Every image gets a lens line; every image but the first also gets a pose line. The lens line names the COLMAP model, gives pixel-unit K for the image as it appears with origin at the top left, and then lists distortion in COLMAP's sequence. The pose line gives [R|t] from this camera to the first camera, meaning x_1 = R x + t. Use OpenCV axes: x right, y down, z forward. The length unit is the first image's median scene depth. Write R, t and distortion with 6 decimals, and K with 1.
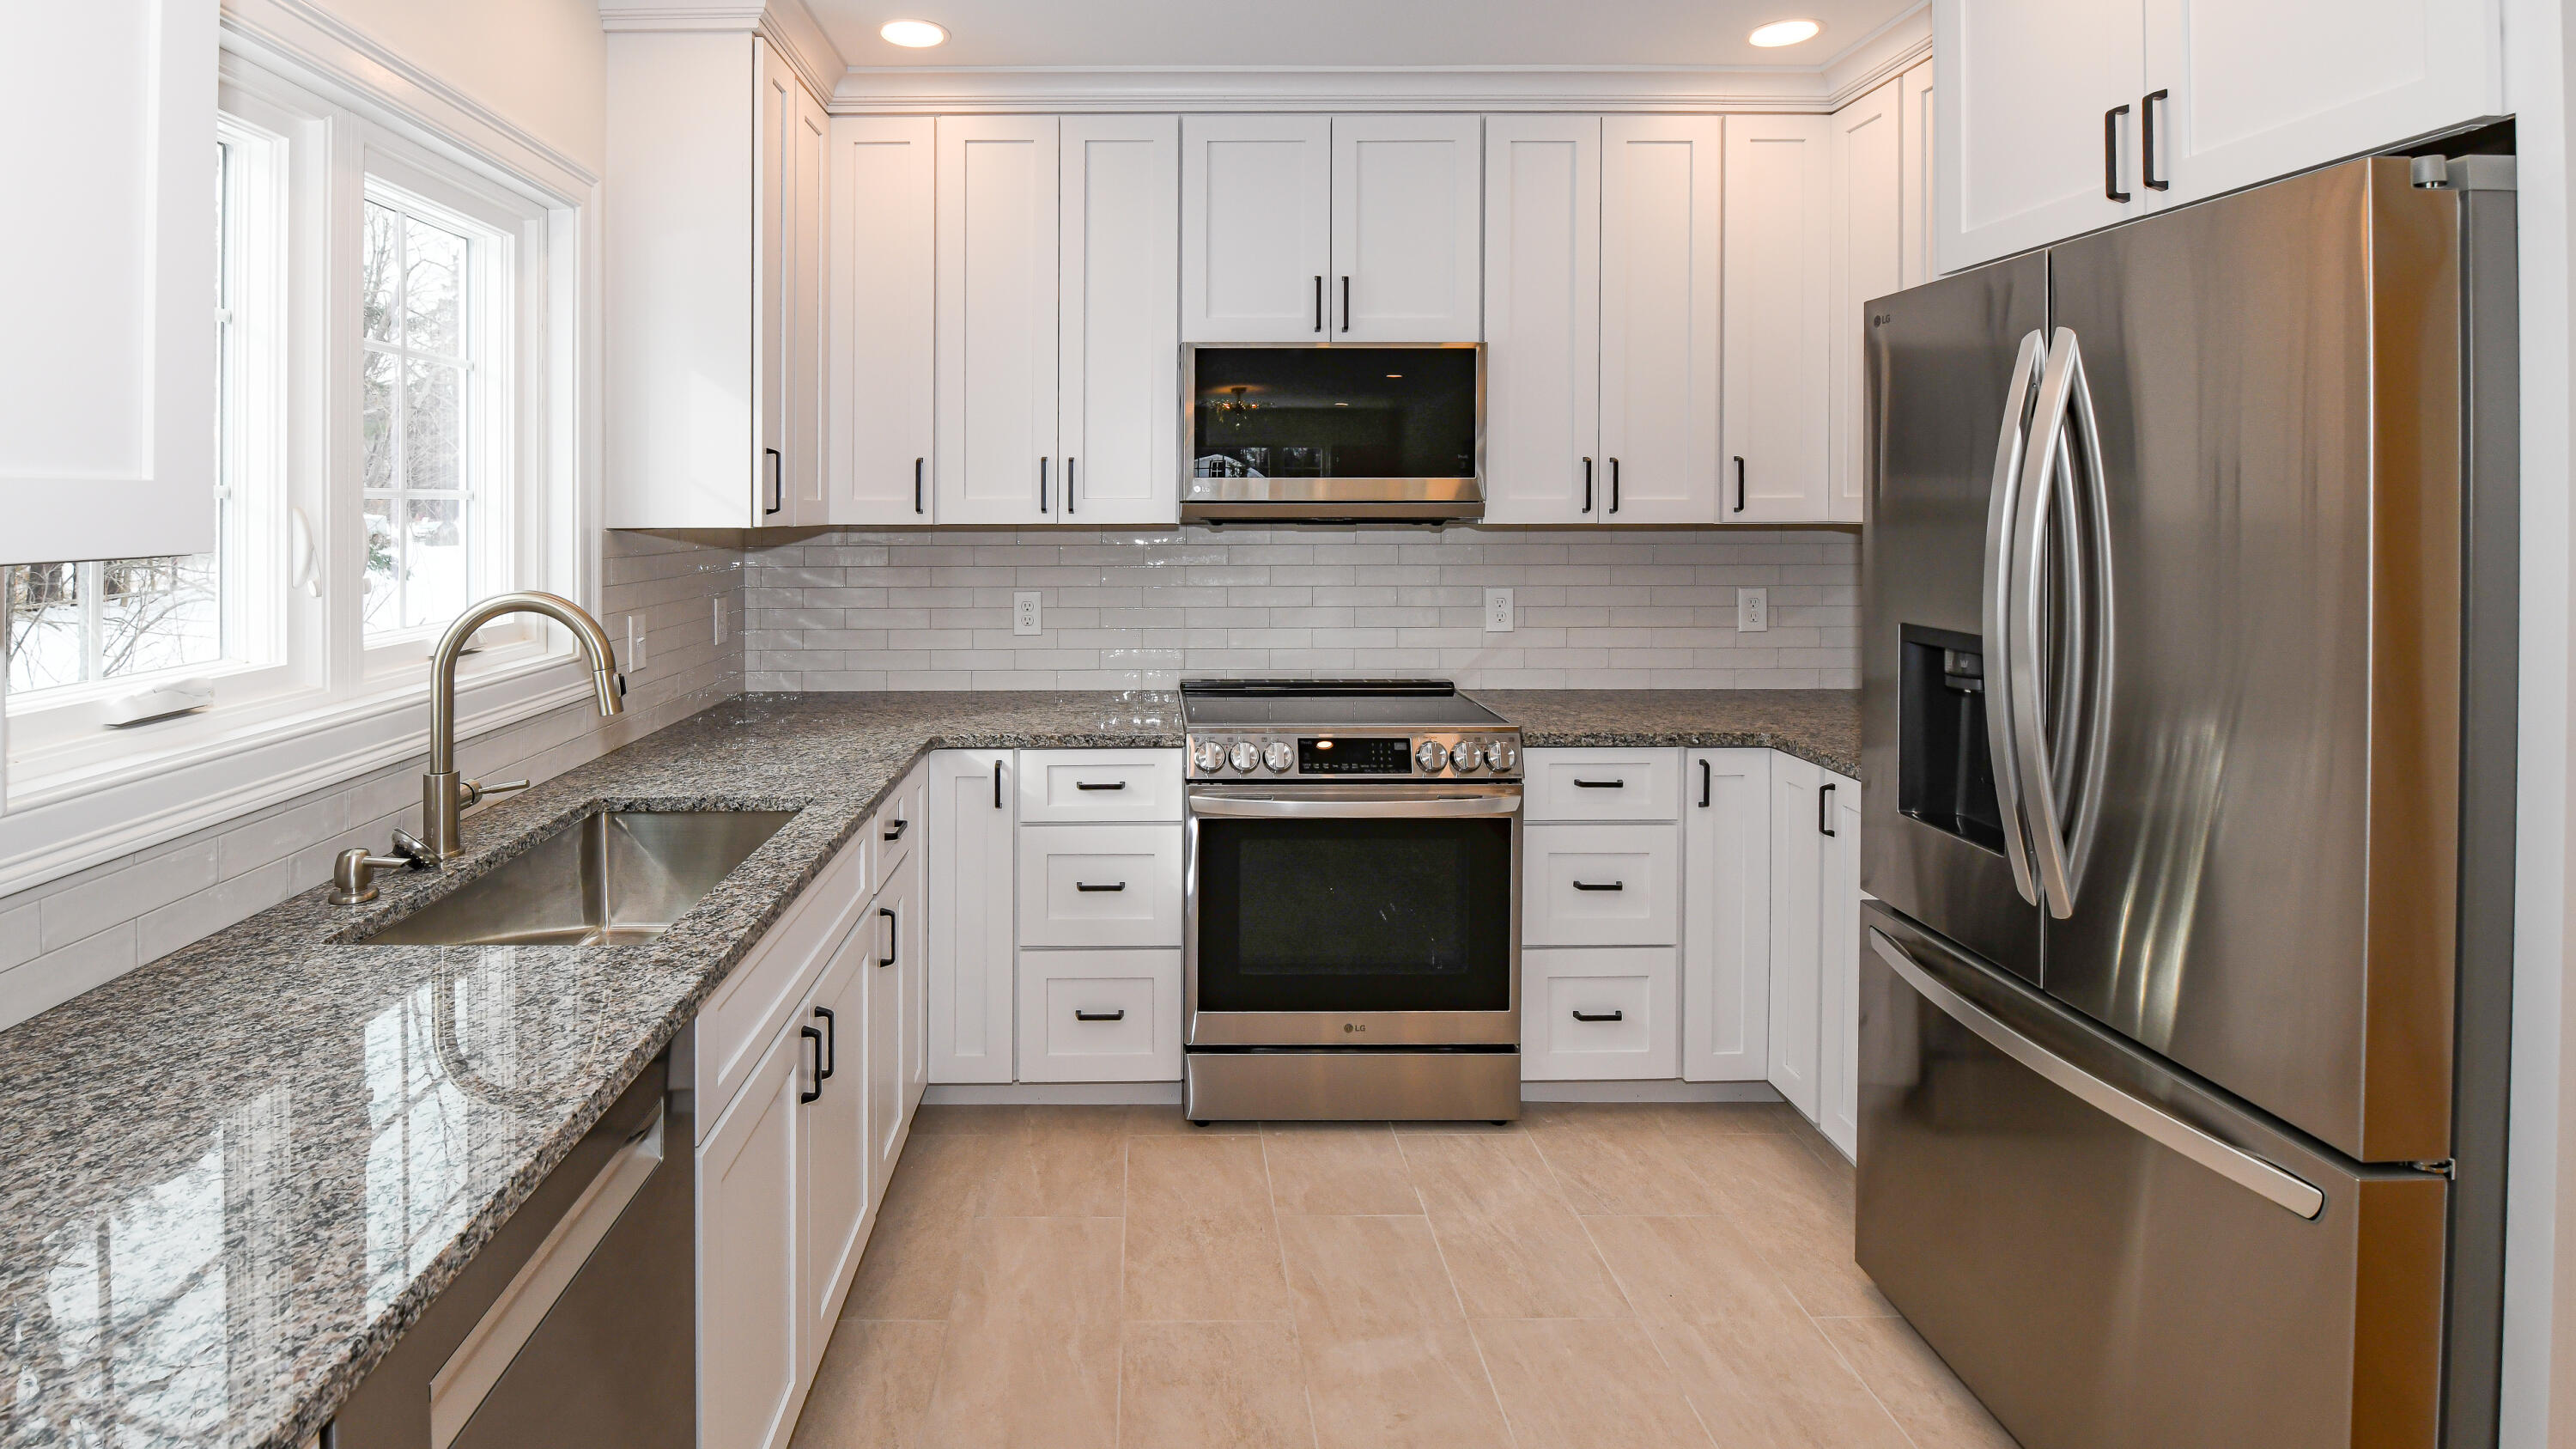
lens RADIAL K [[1202.2, 0, 1121.5], [0, 1202.2, 526.1], [0, 0, 1]] dist [-0.014483, -0.003242]
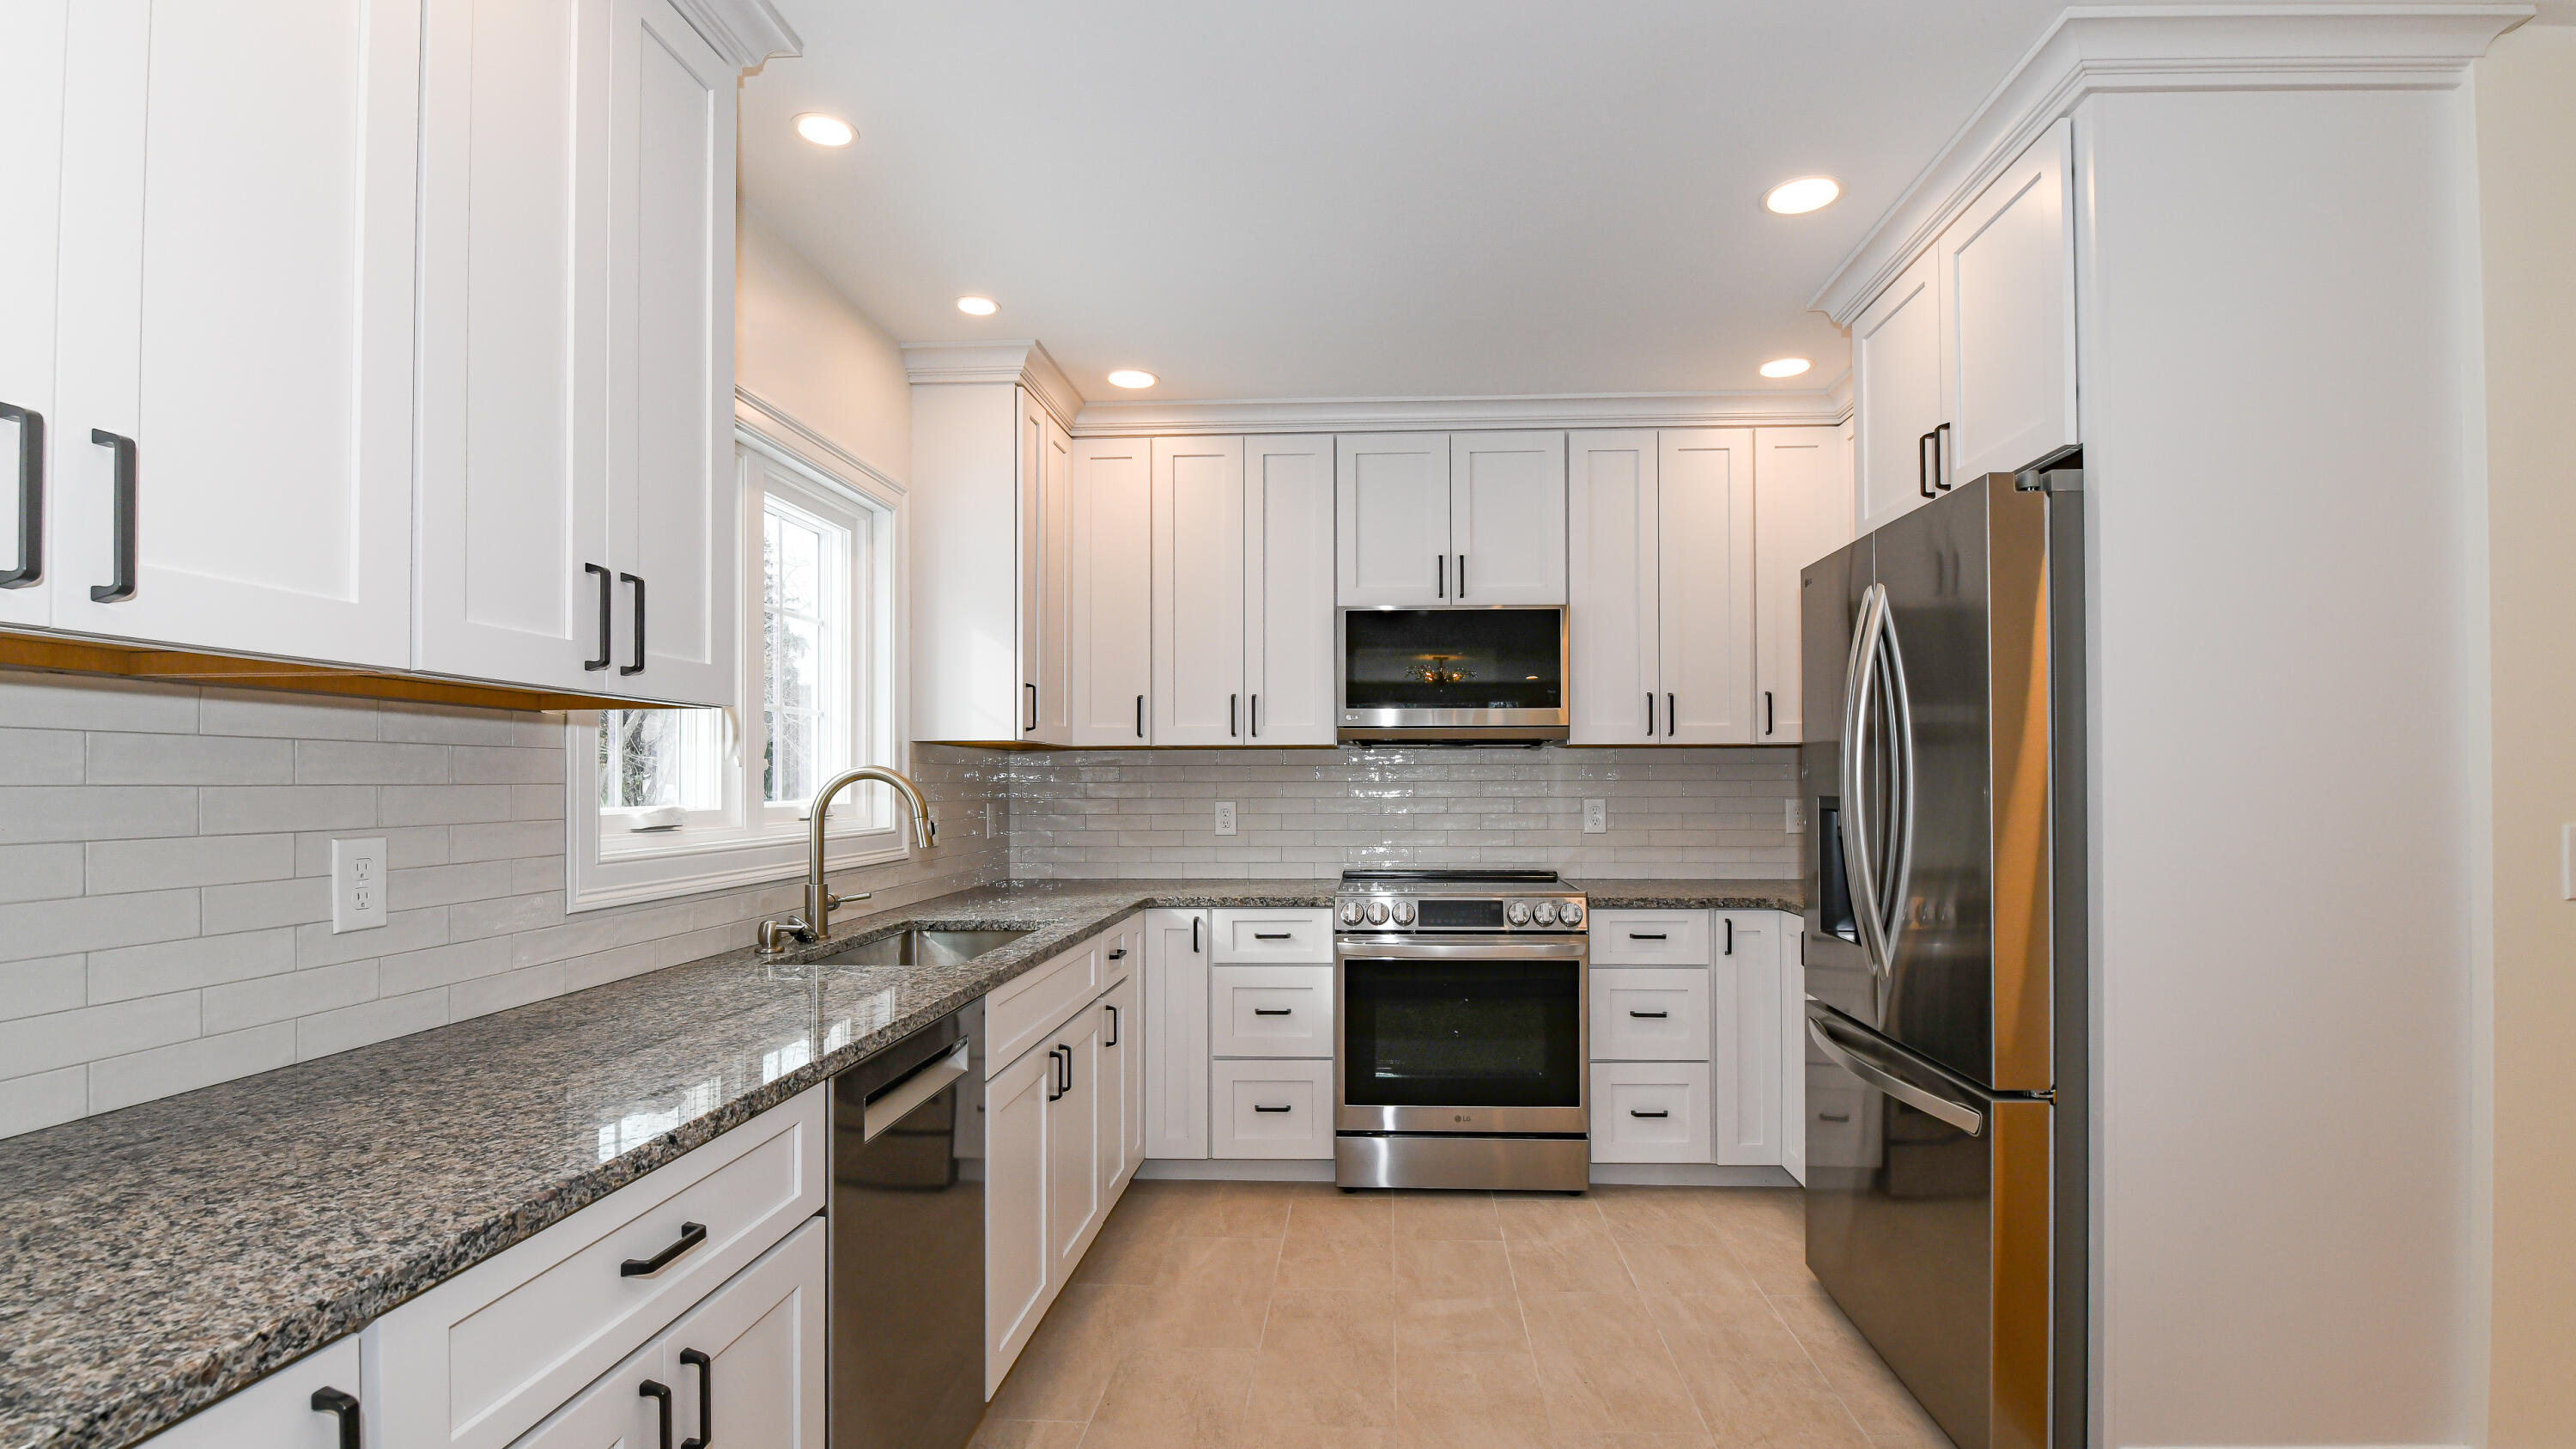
lens RADIAL K [[1142.5, 0, 1312.6], [0, 1142.5, 802.8], [0, 0, 1]] dist [-0.019108, -0.001418]
pose [[0.999182, -0.000968, -0.040429, 0.079880], [0.001156, 0.999989, 0.004641, 0.061270], [0.040424, -0.004684, 0.999172, -0.275015]]
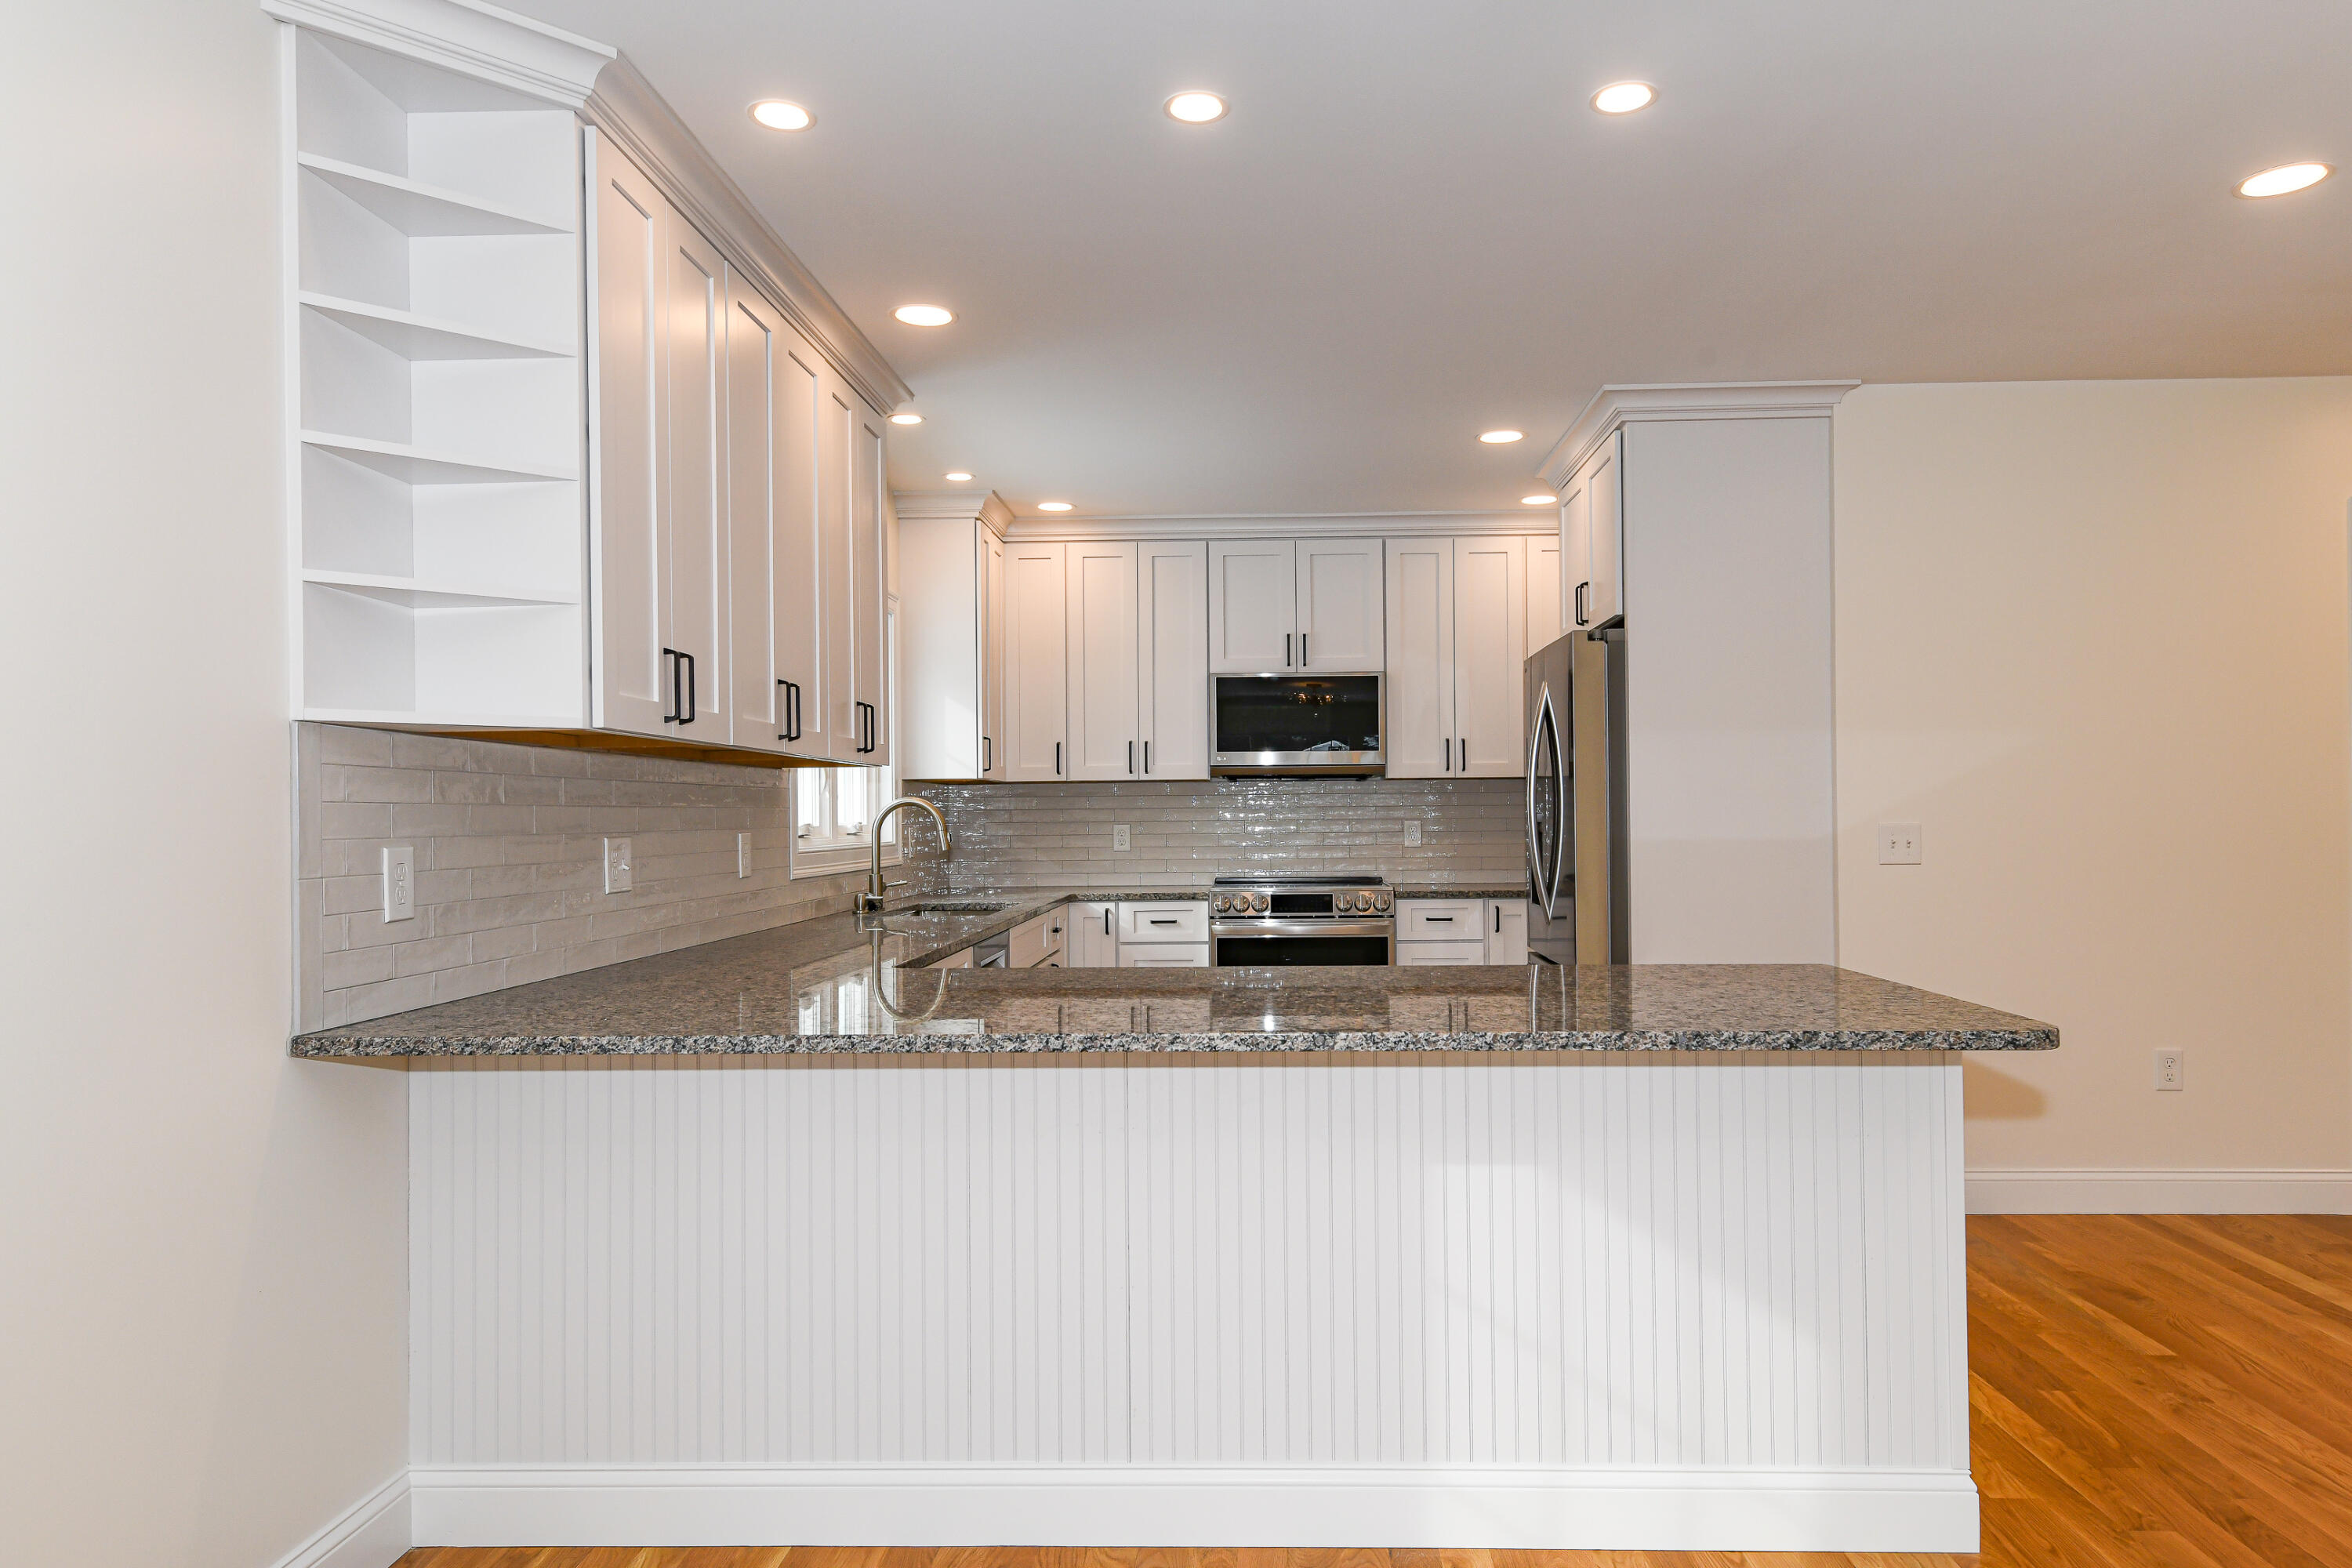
lens RADIAL K [[1514.4, 0, 1205.8], [0, 1514.4, 924.8], [0, 0, 1]] dist [0.004531, 0.000462]
pose [[0.999830, -0.006423, -0.017292, 0.086625], [0.007398, 0.998351, 0.056929, 0.090446], [0.016898, -0.057047, 0.998228, -1.293262]]
